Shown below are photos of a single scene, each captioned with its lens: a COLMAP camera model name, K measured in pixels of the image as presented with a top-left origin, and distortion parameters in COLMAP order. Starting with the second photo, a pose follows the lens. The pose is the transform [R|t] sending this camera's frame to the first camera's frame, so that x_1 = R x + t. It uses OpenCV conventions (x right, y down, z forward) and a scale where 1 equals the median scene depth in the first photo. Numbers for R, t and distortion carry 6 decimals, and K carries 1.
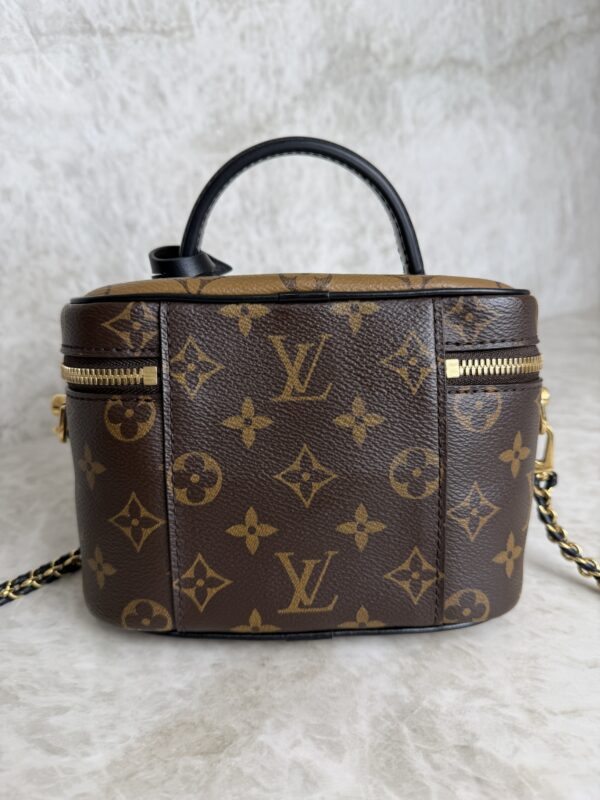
lens RADIAL K [[593.9, 0, 300.5], [0, 593.9, 400.9], [0, 0, 1]] dist [-0.060163, 0.028565]
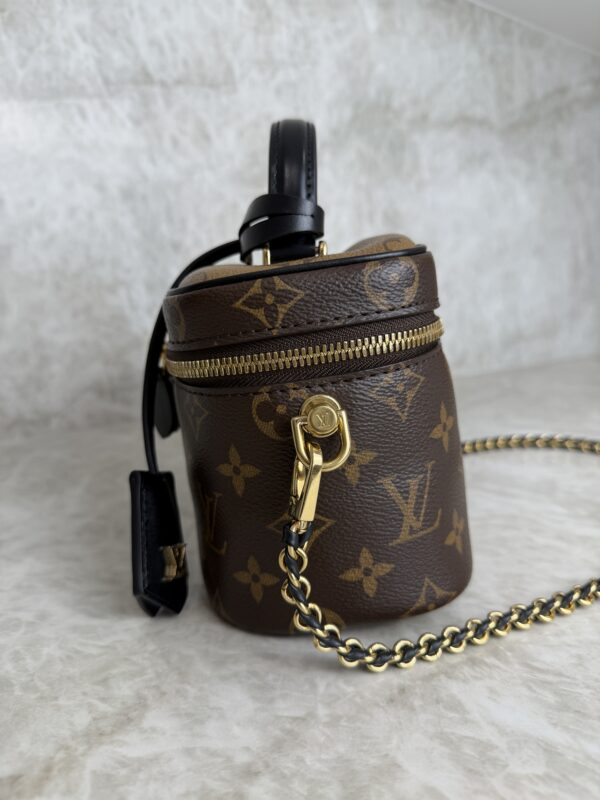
lens RADIAL K [[597.6, 0, 300.0], [0, 597.6, 400.0], [0, 0, 1]] dist [-0.061121, 0.024297]
pose [[0.998529, 0.021157, -0.049915, 0.017145], [-0.027007, 0.992453, -0.119618, 0.140907], [0.047007, 0.120791, 0.991564, -0.098373]]
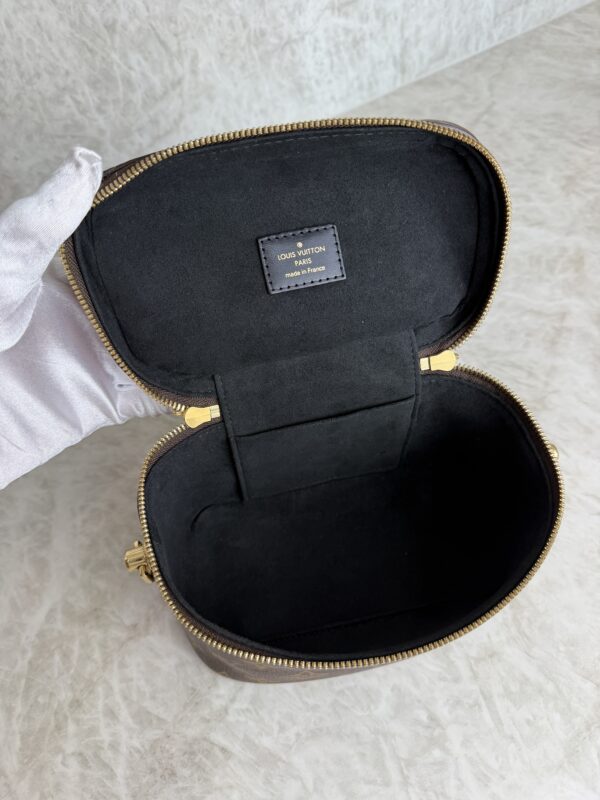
lens RADIAL K [[585.8, 0, 300.0], [0, 585.8, 400.0], [0, 0, 1]] dist [-0.031555, 0.001655]
pose [[0.999599, 0.008107, -0.027136, 0.072376], [0.009450, 0.807758, 0.589438, -0.389623], [0.026698, -0.589458, 0.807357, -0.174094]]
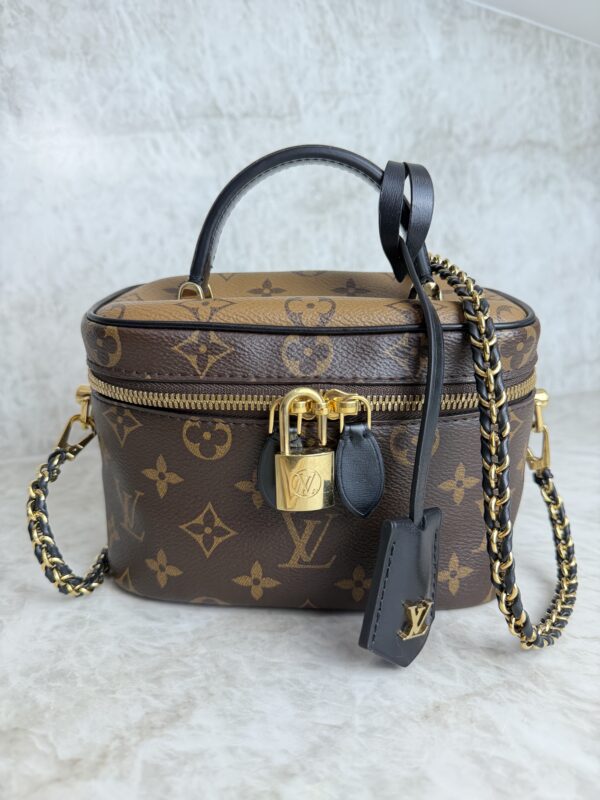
lens RADIAL K [[592.0, 0, 301.1], [0, 592.0, 403.4], [0, 0, 1]] dist [-0.051802, 0.021871]
pose [[0.987549, 0.043993, -0.151036, 0.030247], [-0.064941, 0.988482, -0.136697, 0.137379], [0.143283, 0.144803, 0.979031, -0.123999]]
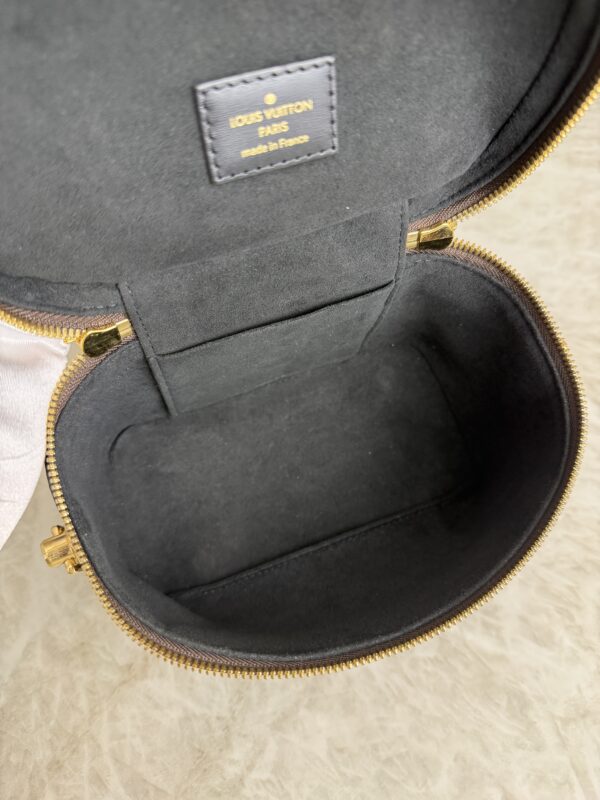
lens RADIAL K [[580.2, 0, 301.8], [0, 580.2, 396.9], [0, 0, 1]] dist [-0.002866, -0.029993]
pose [[0.997229, 0.006247, -0.074136, 0.061394], [0.040704, 0.788296, 0.613948, -0.288157], [0.062277, -0.615264, 0.785857, -0.023183]]
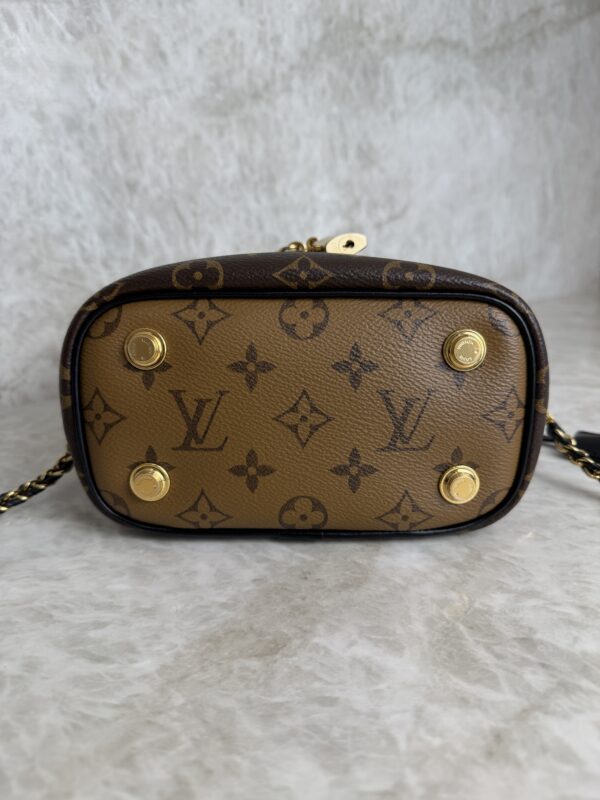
lens RADIAL K [[592.0, 0, 301.1], [0, 592.0, 403.4], [0, 0, 1]] dist [-0.051802, 0.021871]
pose [[0.998736, -0.015510, 0.047800, -0.062582], [0.016375, 0.999708, -0.017756, 0.097277], [-0.047511, 0.018516, 0.998699, 0.012363]]
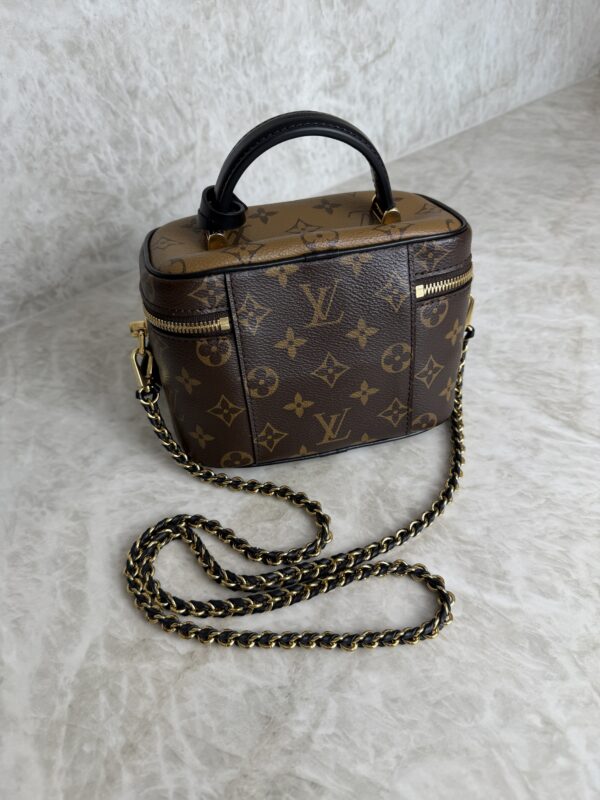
lens RADIAL K [[580.2, 0, 301.8], [0, 580.2, 396.9], [0, 0, 1]] dist [-0.002866, -0.029993]
pose [[0.997823, -0.058184, 0.031052, -0.046793], [0.040288, 0.910527, 0.411482, -0.229287], [-0.052215, -0.409335, 0.910889, -0.233130]]
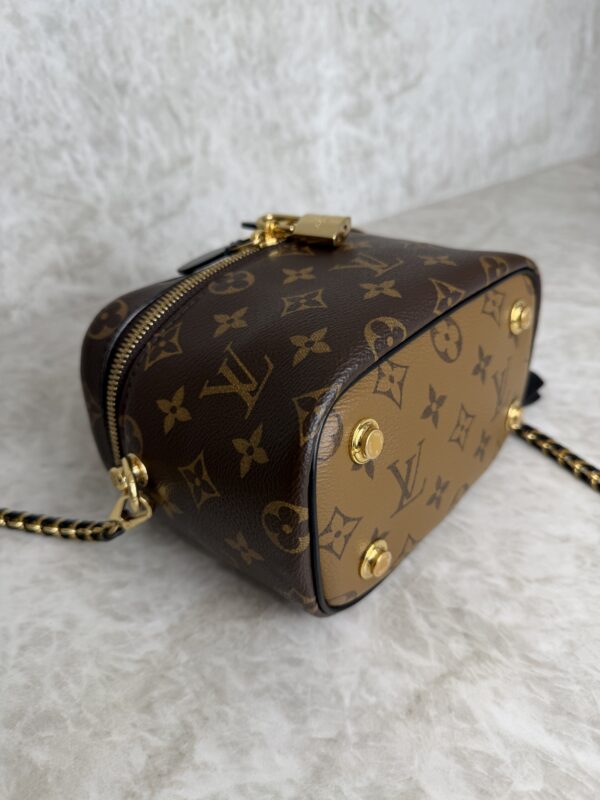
lens RADIAL K [[597.6, 0, 300.0], [0, 597.6, 400.0], [0, 0, 1]] dist [-0.061121, 0.024297]
pose [[0.999716, -0.009283, 0.021968, -0.033751], [0.002838, 0.960898, 0.276887, -0.083892], [-0.023679, -0.276745, 0.960651, -0.034799]]
